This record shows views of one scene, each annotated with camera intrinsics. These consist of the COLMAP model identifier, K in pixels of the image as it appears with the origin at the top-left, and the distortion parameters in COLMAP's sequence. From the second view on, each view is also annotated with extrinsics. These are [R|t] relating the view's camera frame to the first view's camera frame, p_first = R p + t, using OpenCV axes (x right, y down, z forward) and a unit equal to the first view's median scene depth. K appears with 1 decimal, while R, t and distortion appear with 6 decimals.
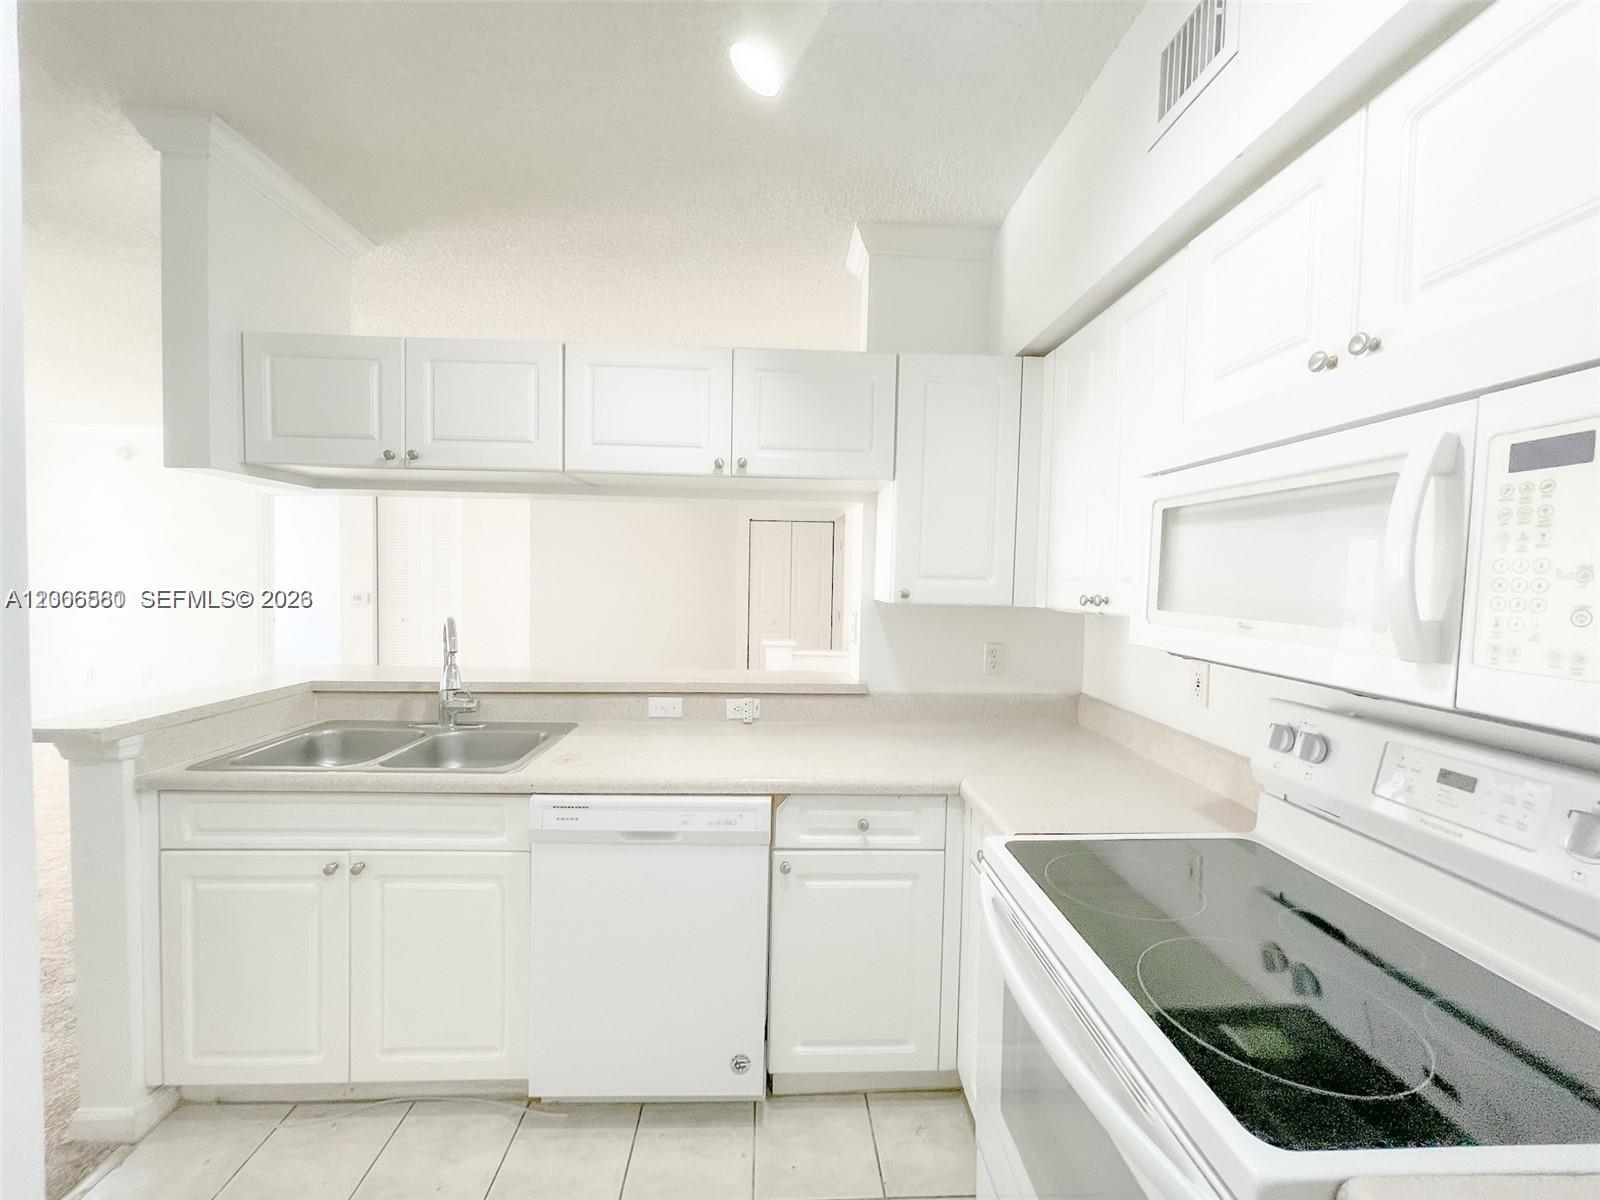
lens RADIAL K [[646.8, 0, 804.8], [0, 646.8, 603.1], [0, 0, 1]] dist [-0.001800, 0.000198]
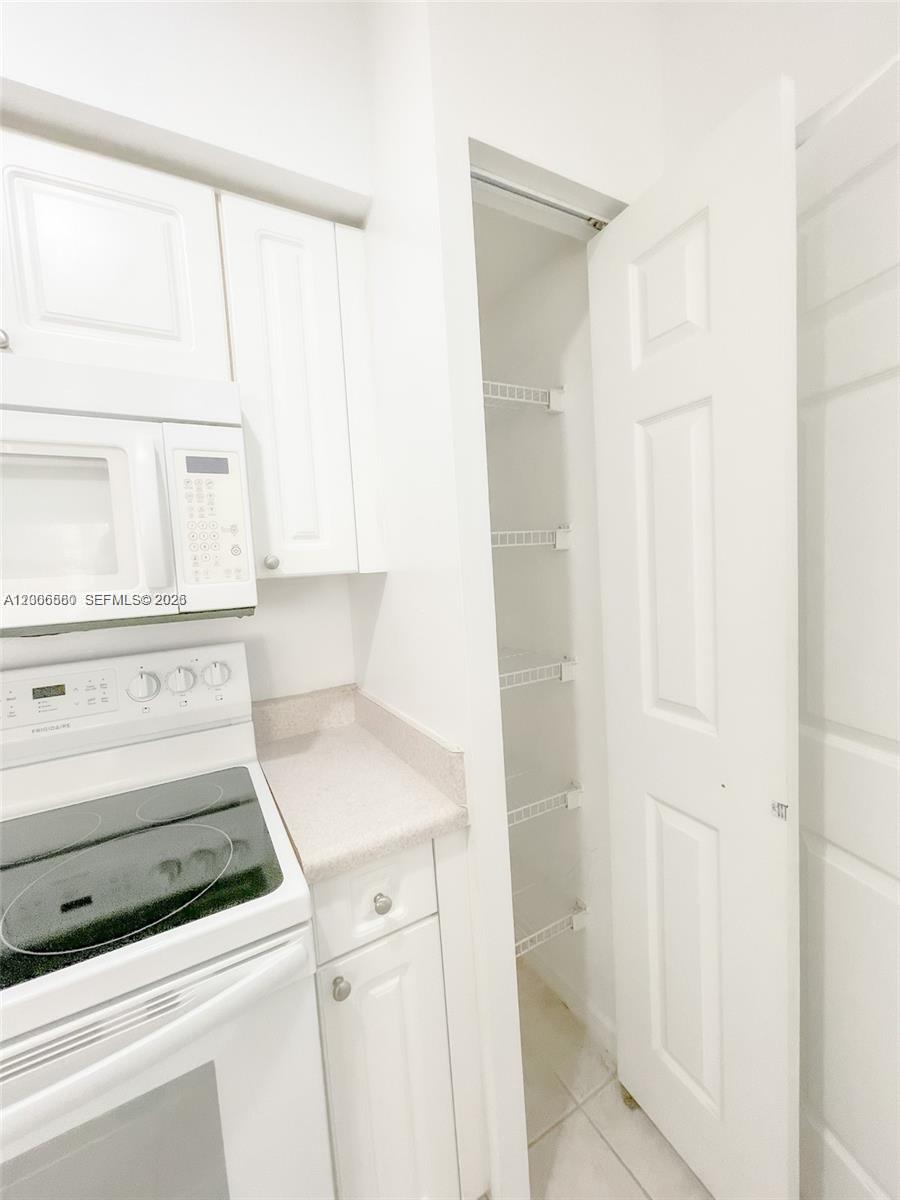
lens RADIAL K [[485.1, 0, 449.9], [0, 485.1, 601.1], [0, 0, 1]] dist [-0.001800, 0.000198]
pose [[-0.445526, -0.065499, 0.892870, -0.341180], [0.090308, 0.988945, 0.117609, 0.043413], [-0.890703, 0.133031, -0.434686, 0.769553]]
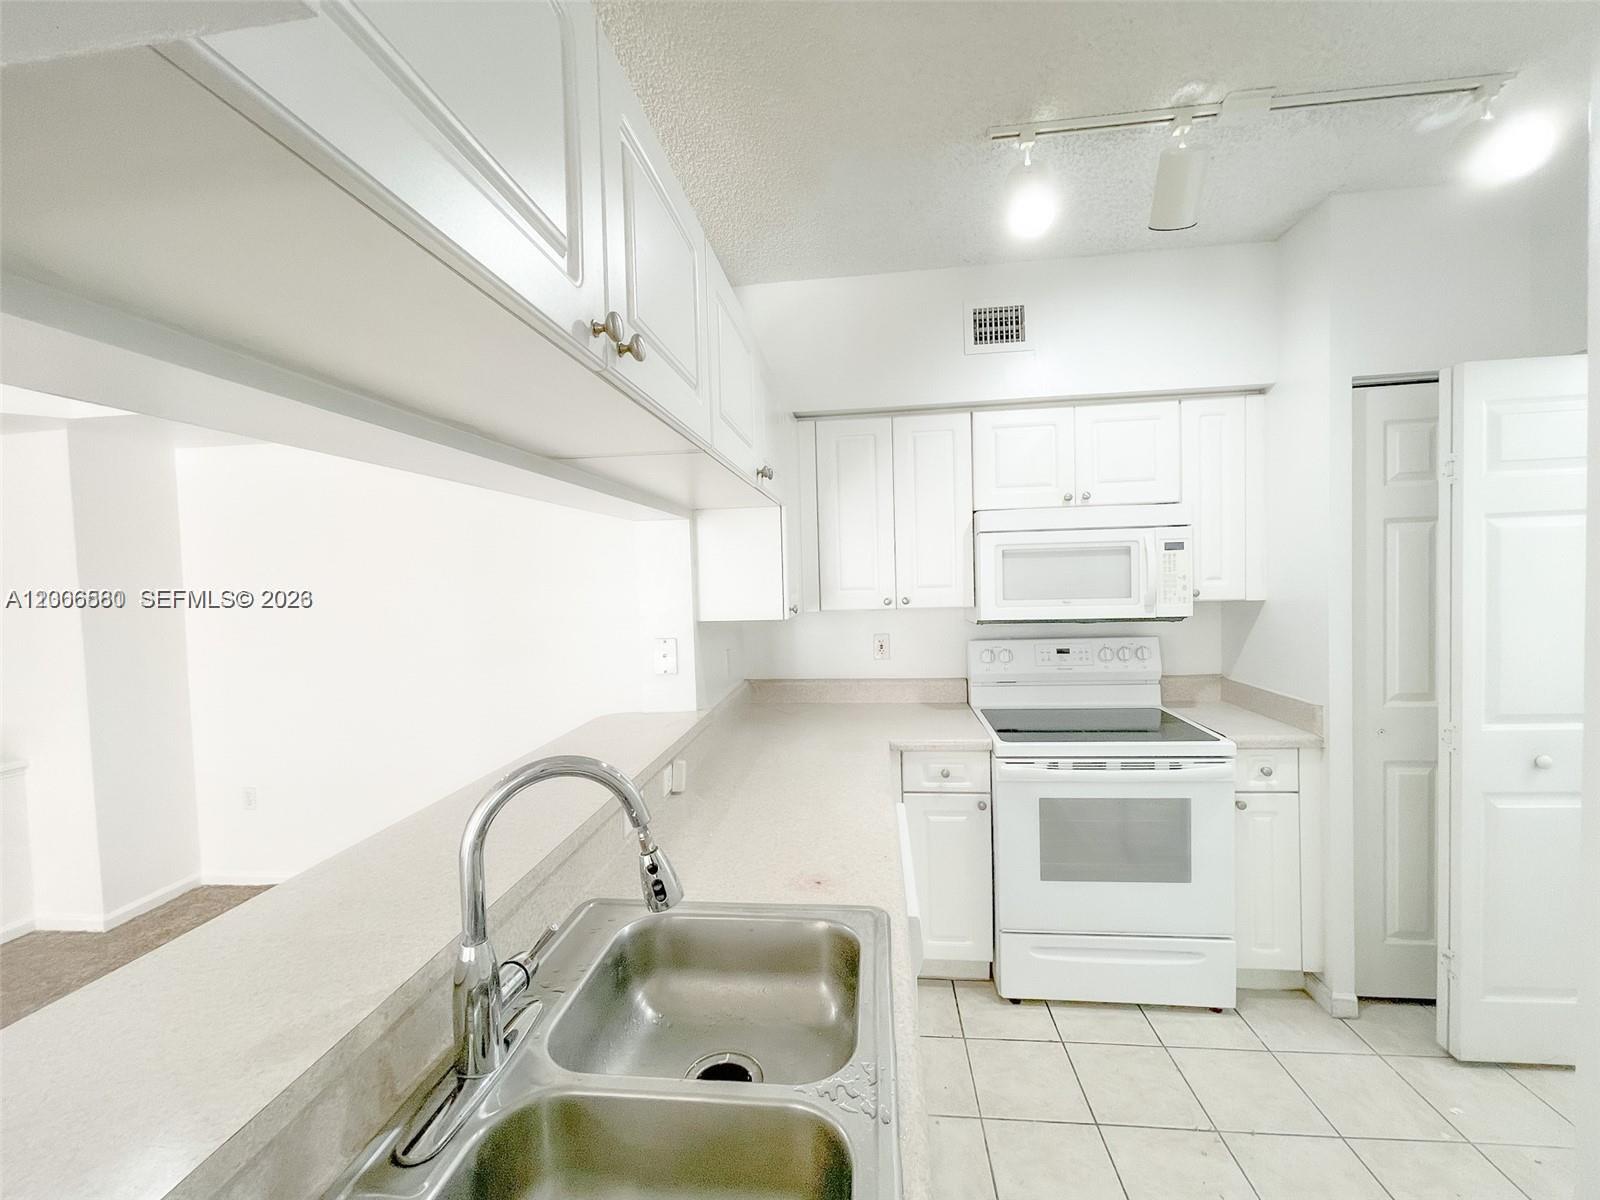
lens RADIAL K [[646.8, 0, 797.0], [0, 646.8, 605.7], [0, 0, 1]] dist [-0.001800, 0.000198]
pose [[0.156884, -0.059268, 0.985837, -2.290572], [0.073587, 0.996124, 0.048176, -0.172577], [-0.984872, 0.064987, 0.160637, 1.963372]]
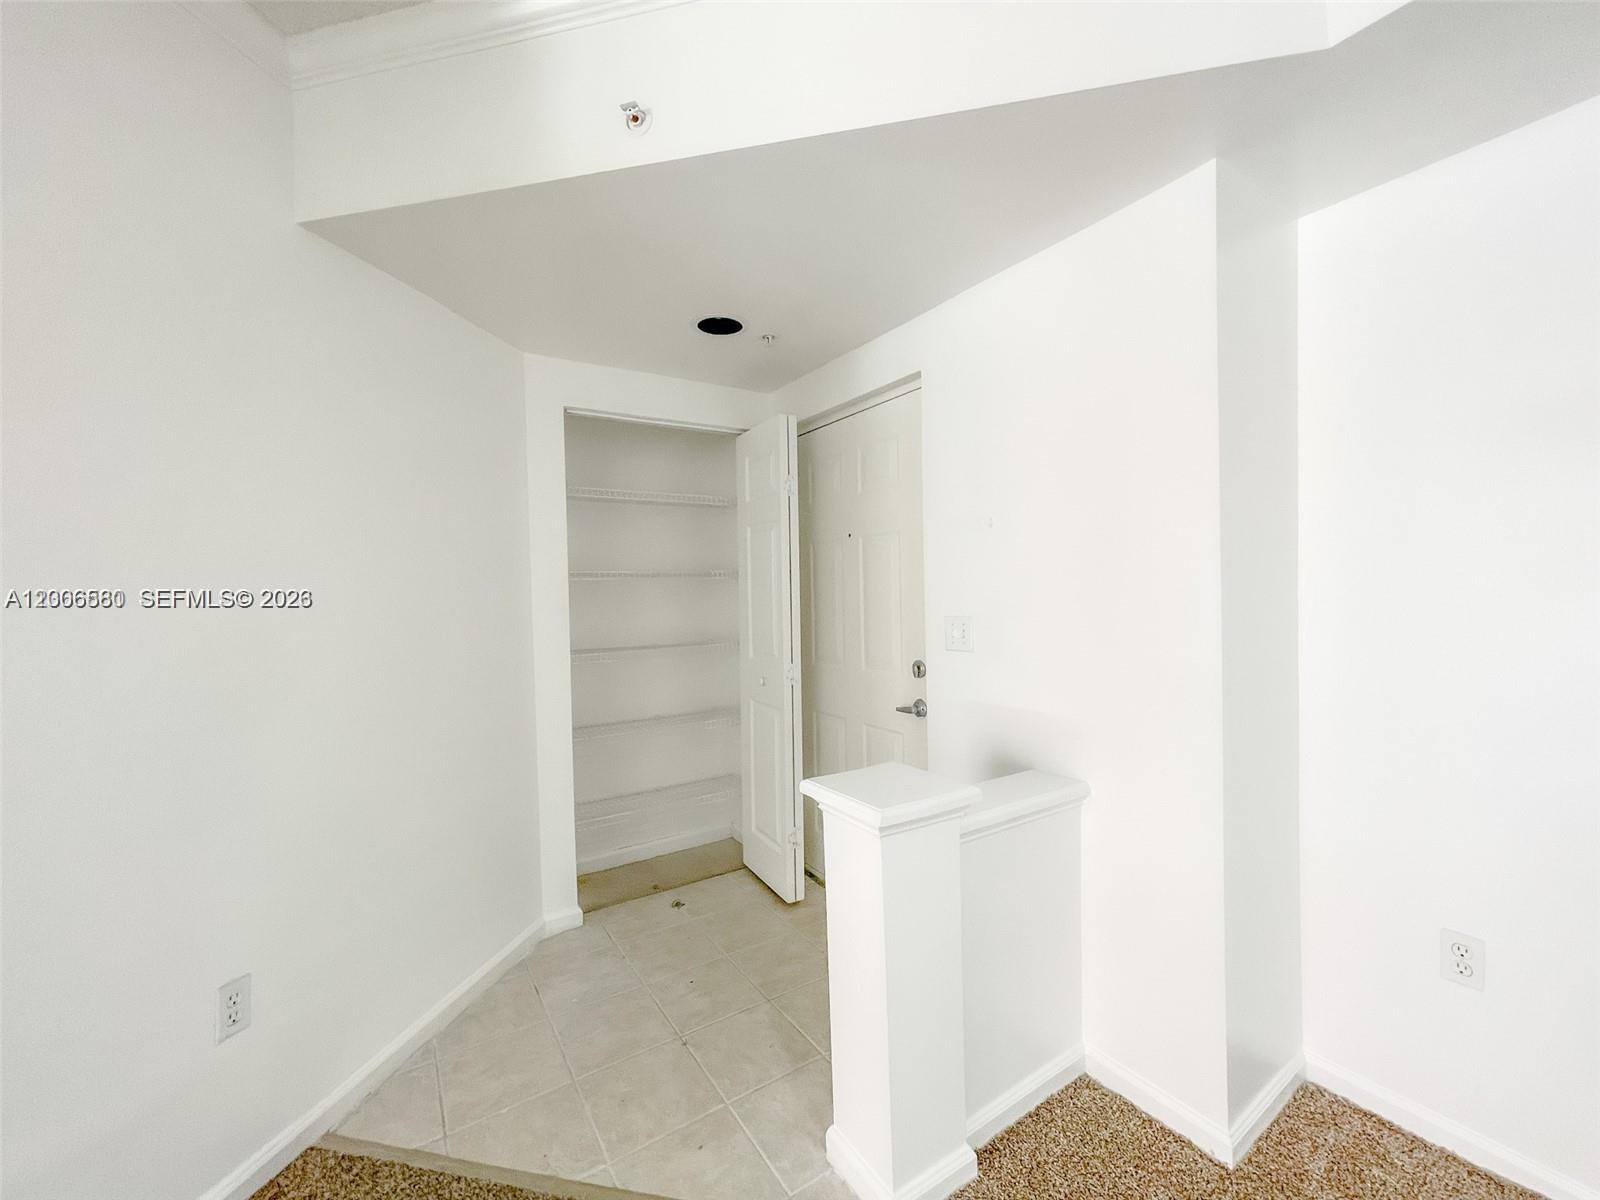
lens RADIAL K [[646.8, 0, 802.6], [0, 646.8, 598.6], [0, 0, 1]] dist [-0.001800, 0.000198]
pose [[0.858551, -0.046196, 0.510643, -1.338784], [0.058851, 0.998229, -0.008642, -0.111059], [-0.509340, 0.037472, 0.859749, 5.419128]]
